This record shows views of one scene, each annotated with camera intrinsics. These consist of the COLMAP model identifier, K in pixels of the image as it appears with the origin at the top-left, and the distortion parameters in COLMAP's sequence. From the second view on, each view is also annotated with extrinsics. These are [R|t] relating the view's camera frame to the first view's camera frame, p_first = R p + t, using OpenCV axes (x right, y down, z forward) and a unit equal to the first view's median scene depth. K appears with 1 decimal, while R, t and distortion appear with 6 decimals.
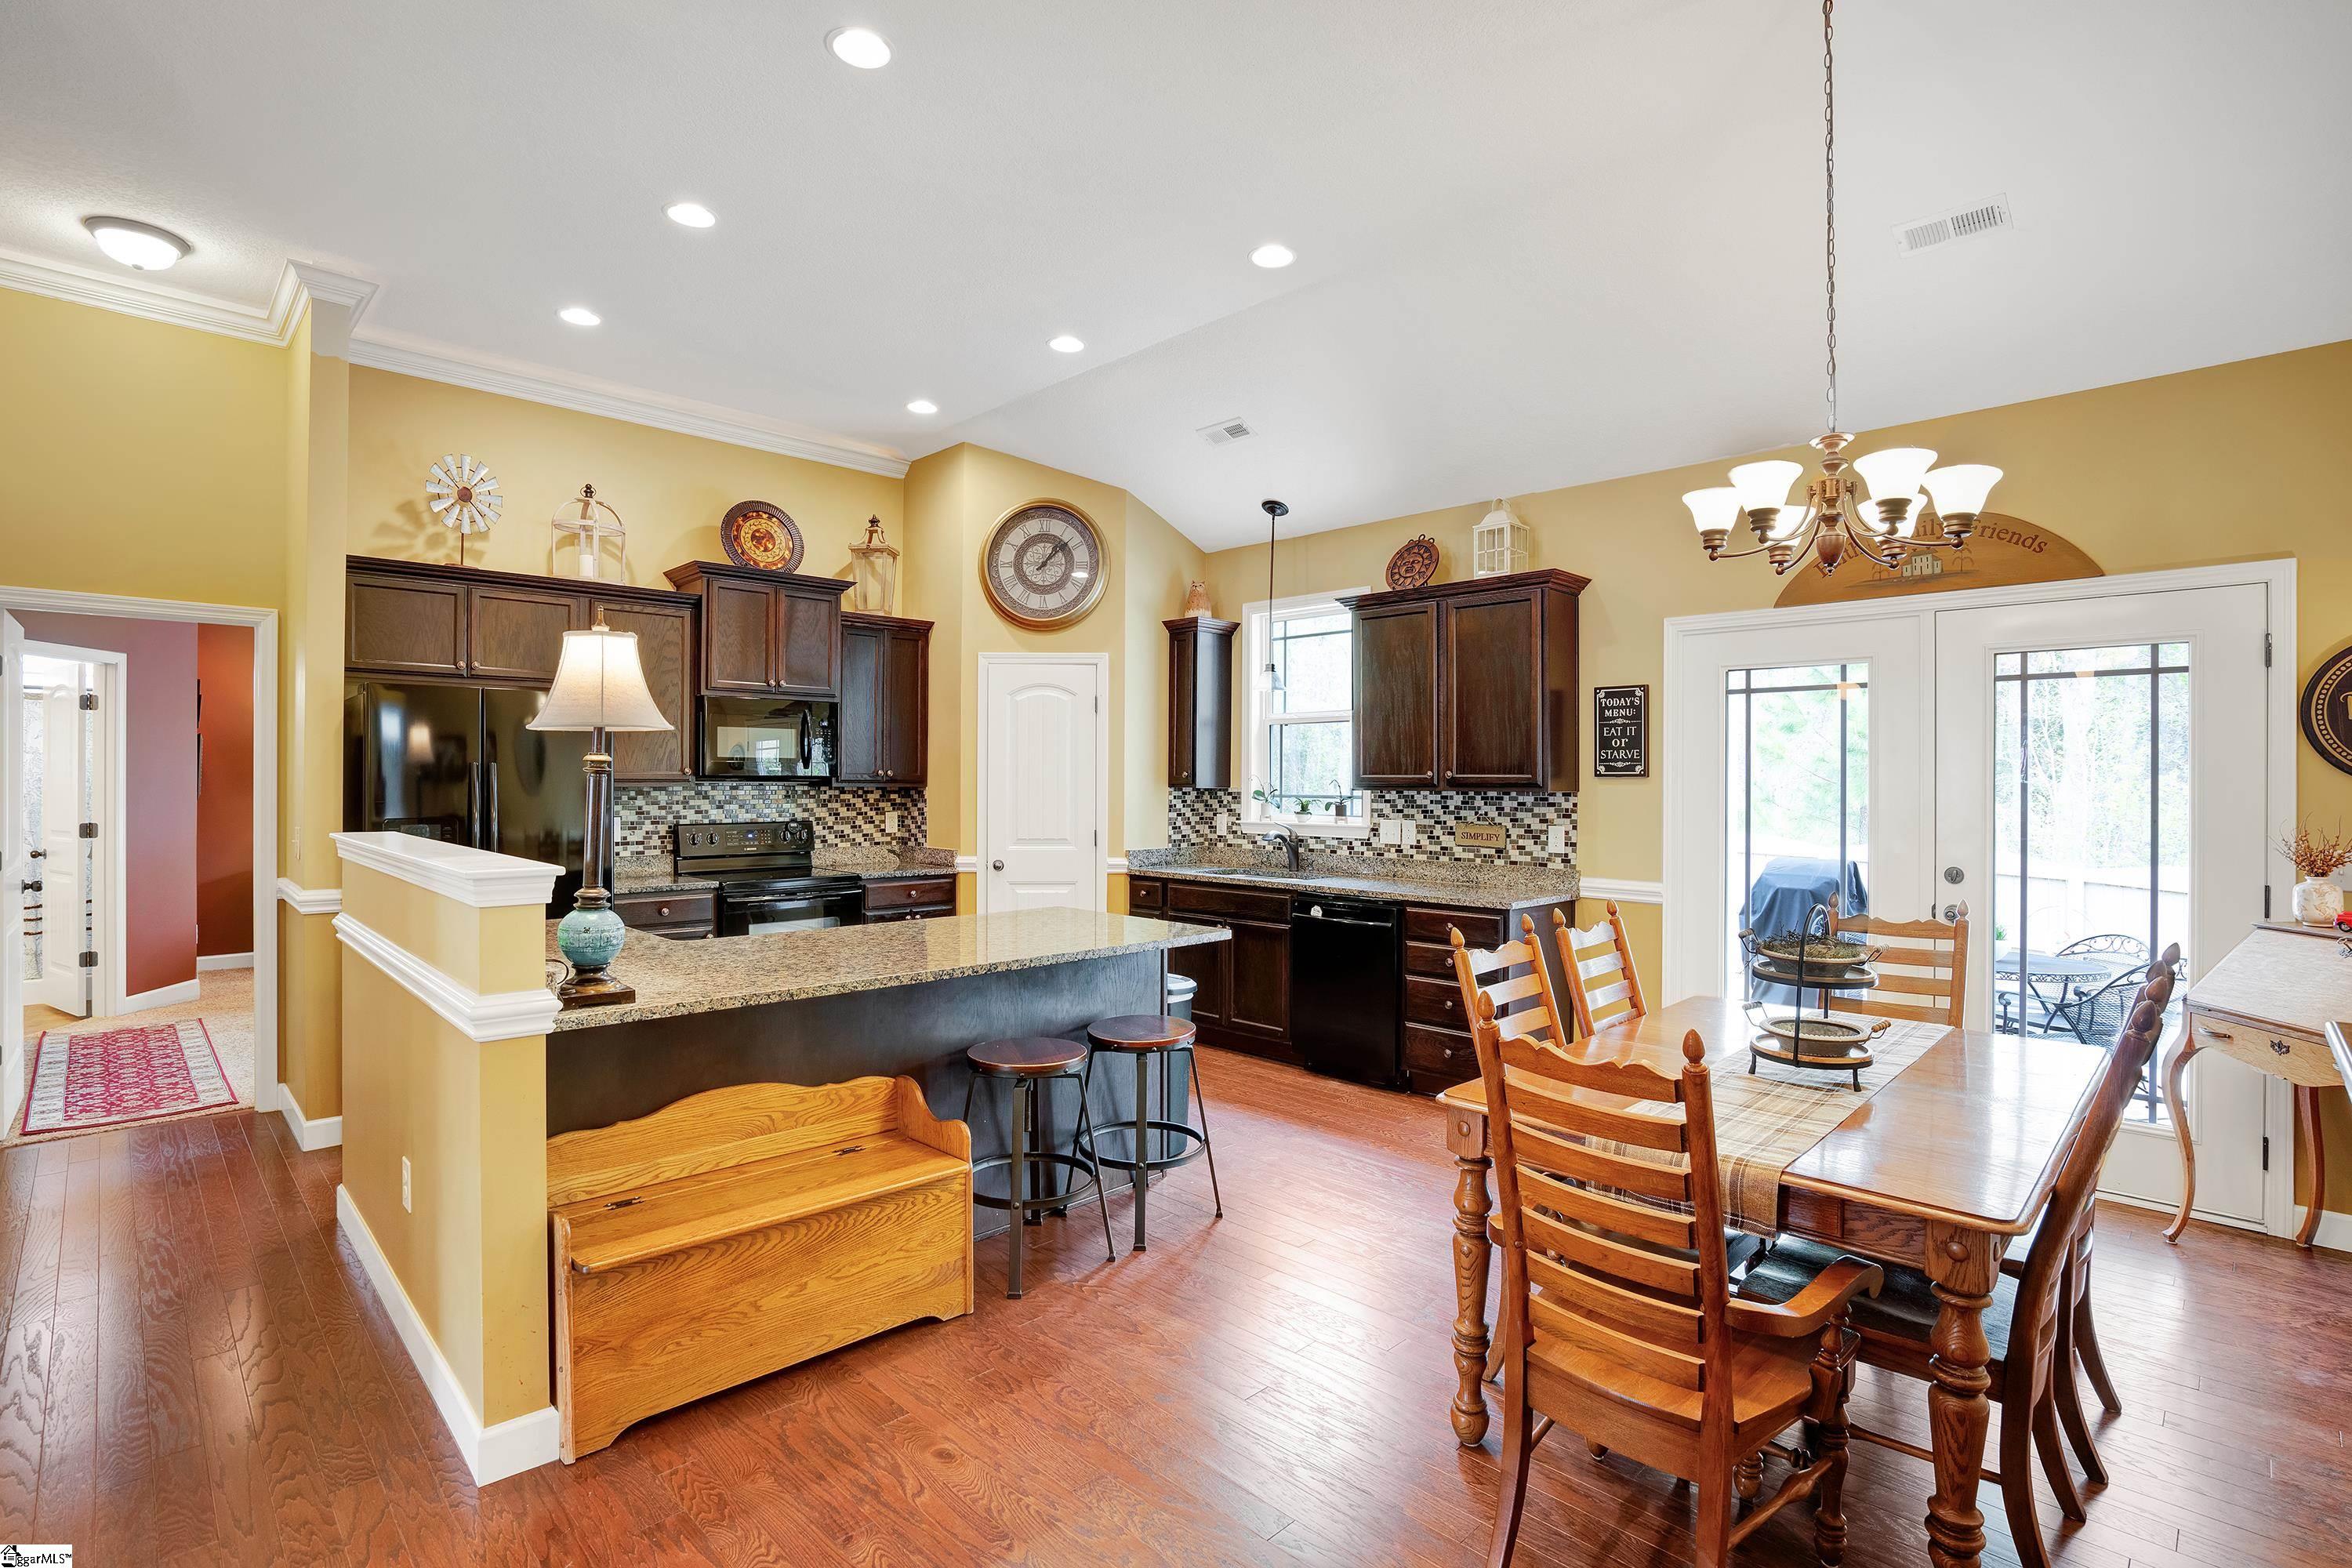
lens RADIAL K [[1089.4, 0, 1171.6], [0, 1089.4, 773.8], [0, 0, 1]] dist [-0.030576, -0.000137]
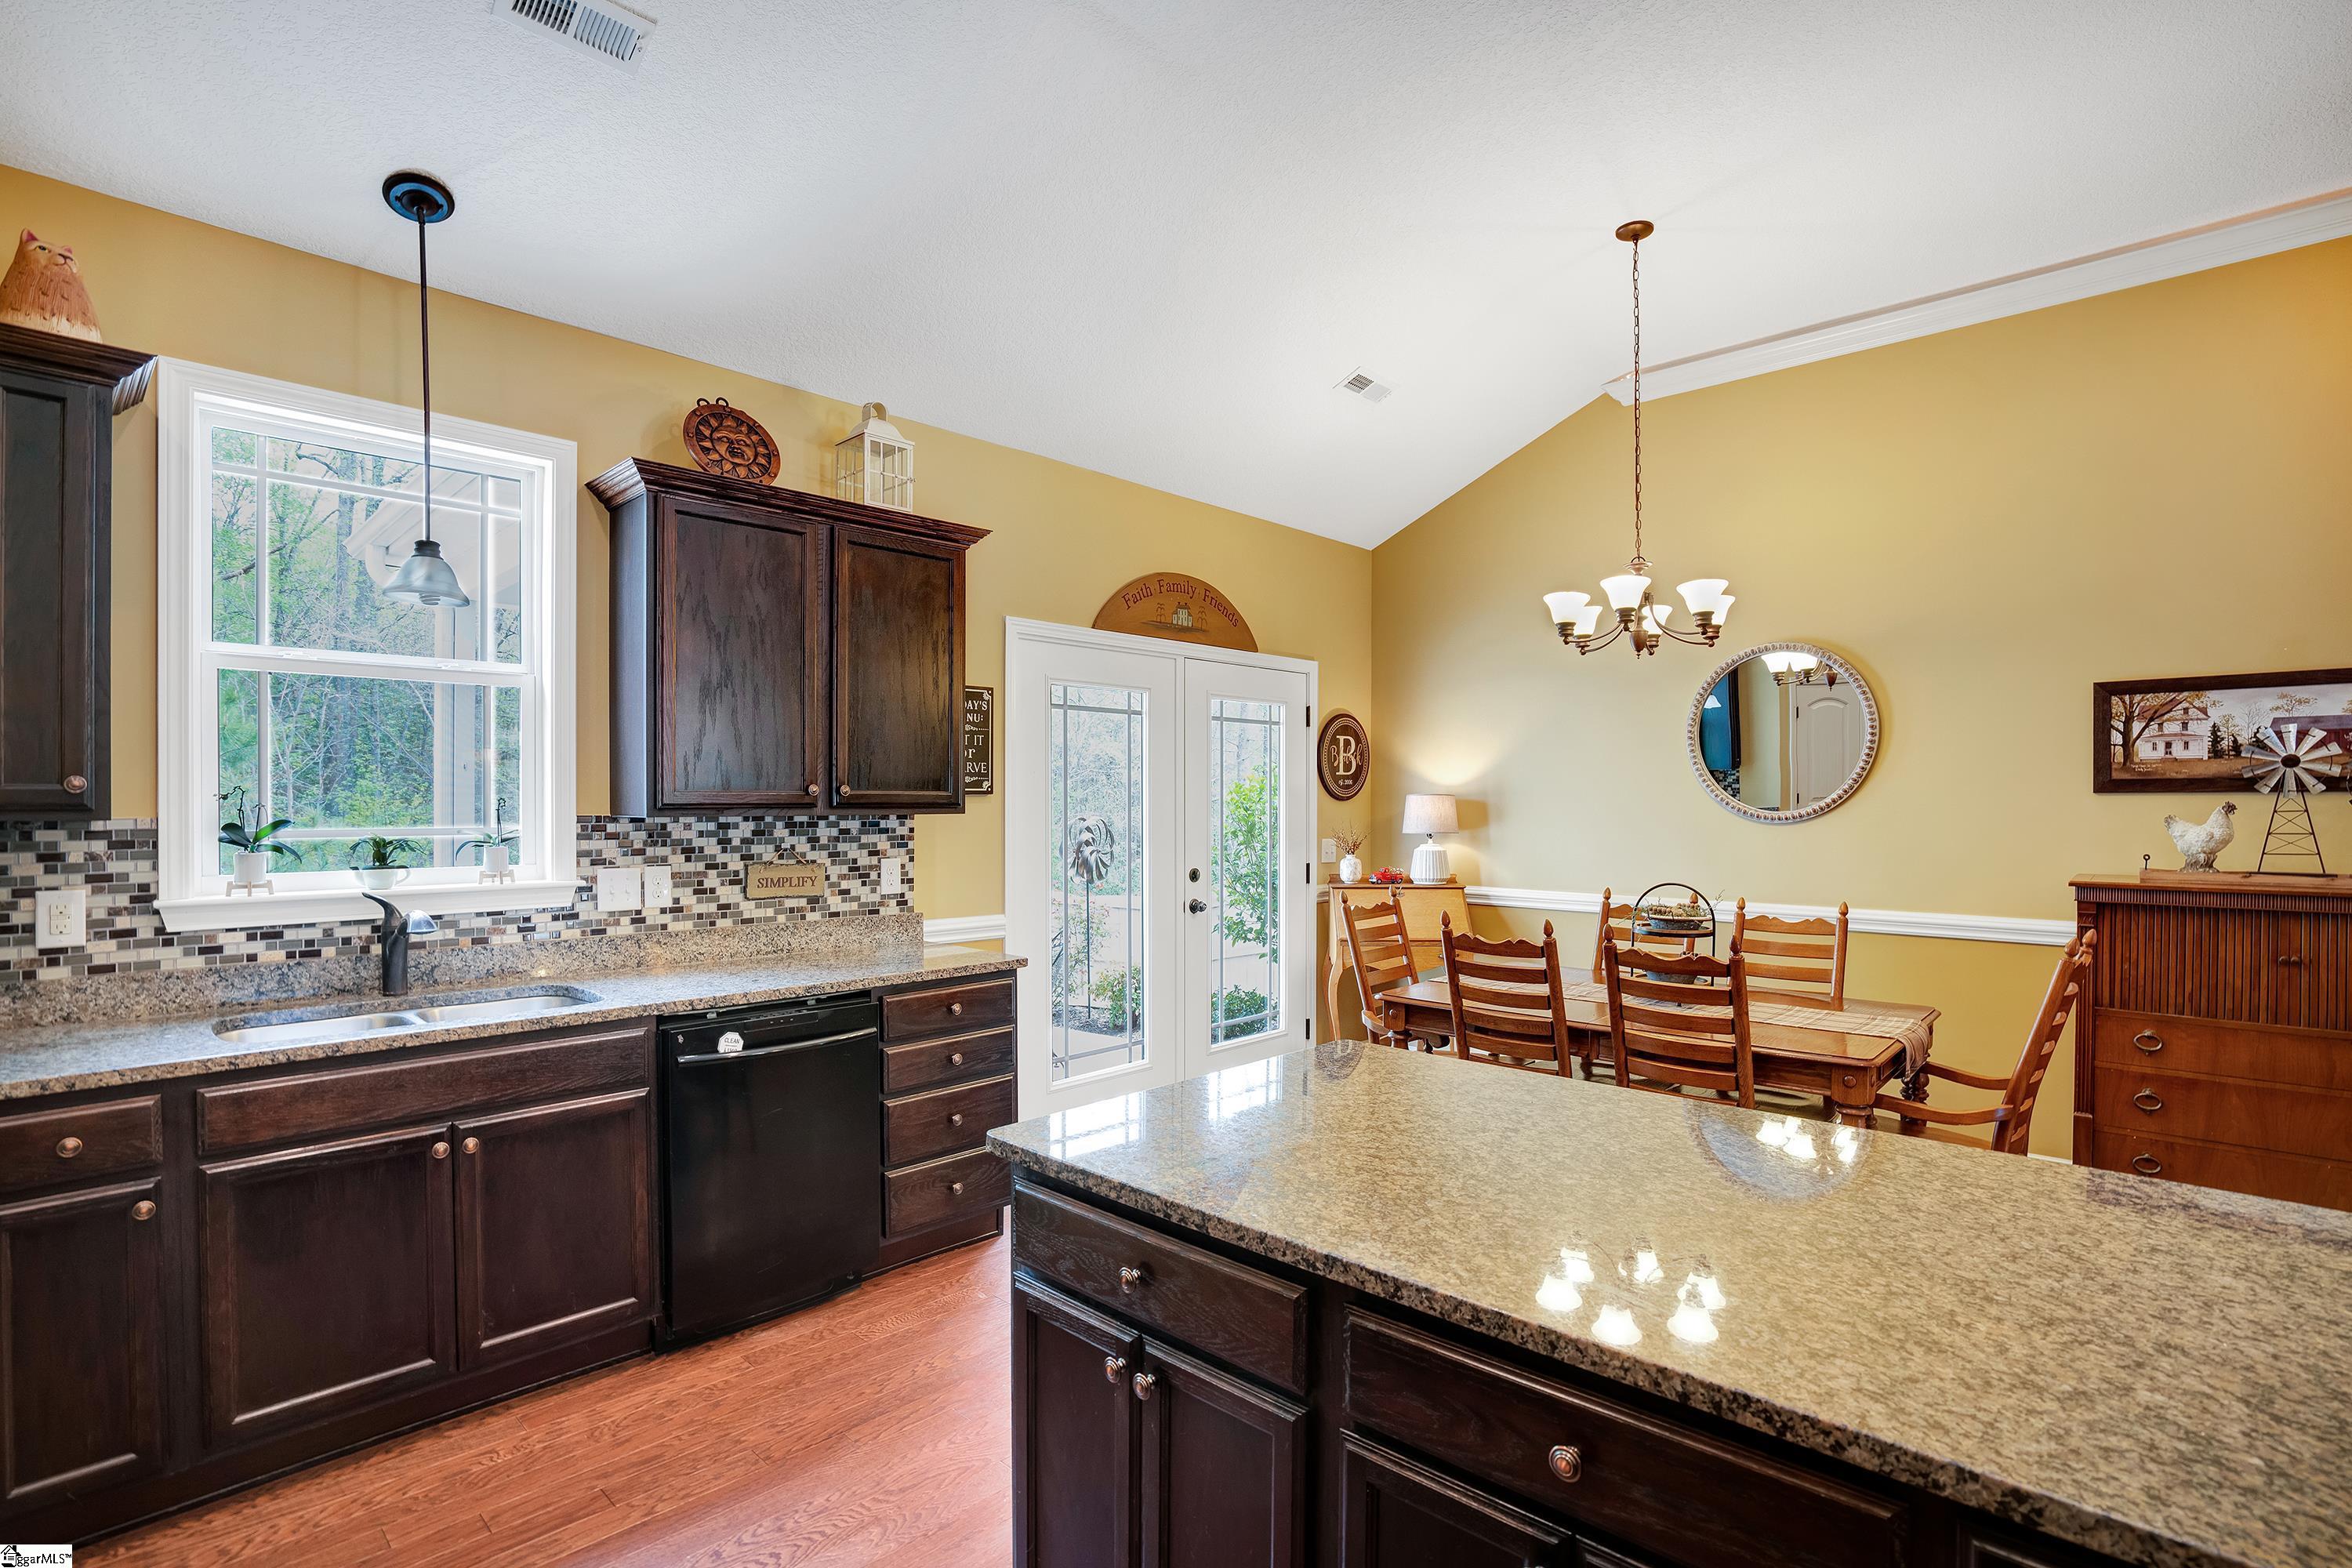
lens RADIAL K [[1089.4, 0, 1166.4], [0, 1089.4, 817.4], [0, 0, 1]] dist [-0.030576, -0.000137]
pose [[0.015543, -0.012262, 0.999804, -0.383141], [0.002106, 0.999923, 0.012230, 0.009752], [-0.999877, 0.001916, 0.015568, 0.751384]]
